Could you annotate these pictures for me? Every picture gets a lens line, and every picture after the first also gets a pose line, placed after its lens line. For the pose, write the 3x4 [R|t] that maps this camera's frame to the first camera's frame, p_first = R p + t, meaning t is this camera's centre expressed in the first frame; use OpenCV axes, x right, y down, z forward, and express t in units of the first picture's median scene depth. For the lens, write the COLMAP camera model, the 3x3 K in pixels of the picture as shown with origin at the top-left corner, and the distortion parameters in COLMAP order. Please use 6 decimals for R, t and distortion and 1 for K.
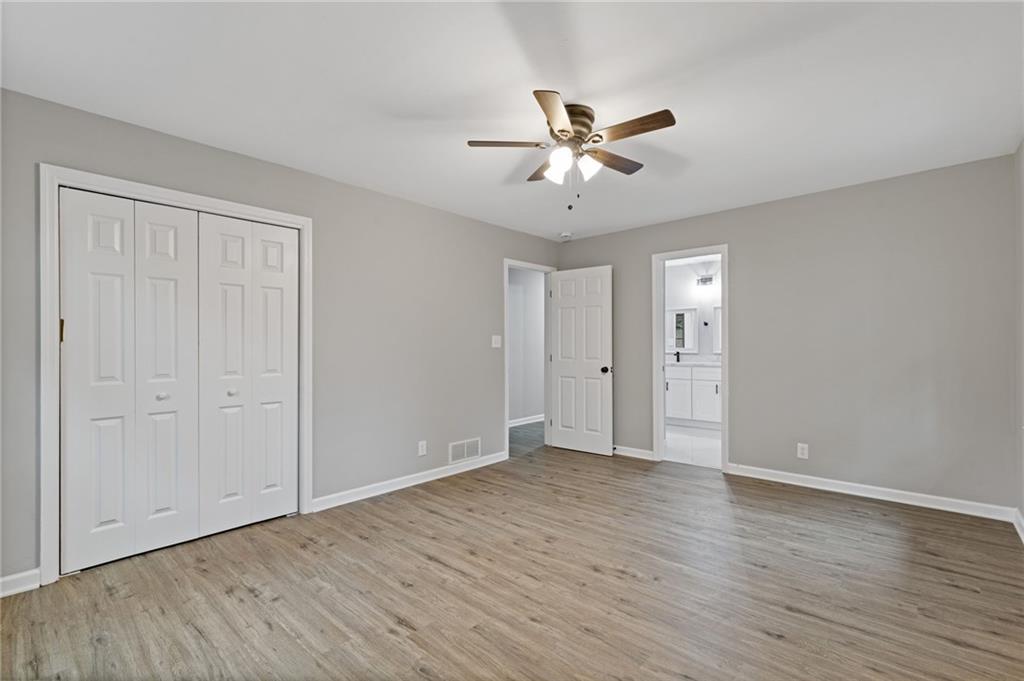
lens RADIAL K [[457.8, 0, 514.5], [0, 457.8, 343.2], [0, 0, 1]] dist [0.006122, 0.000206]
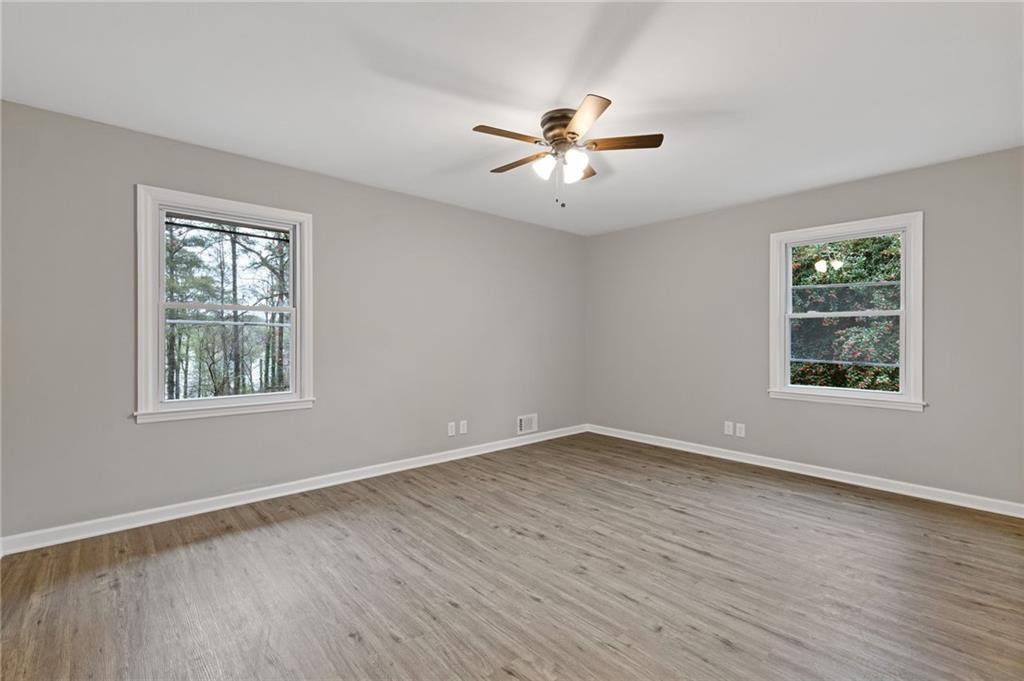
lens RADIAL K [[457.8, 0, 514.5], [0, 457.8, 343.2], [0, 0, 1]] dist [0.006122, 0.000206]
pose [[-0.994560, 0.002583, 0.104132, 0.127064], [0.002933, 0.999991, 0.003212, 0.019827], [-0.104122, 0.003500, -0.994558, 2.119507]]
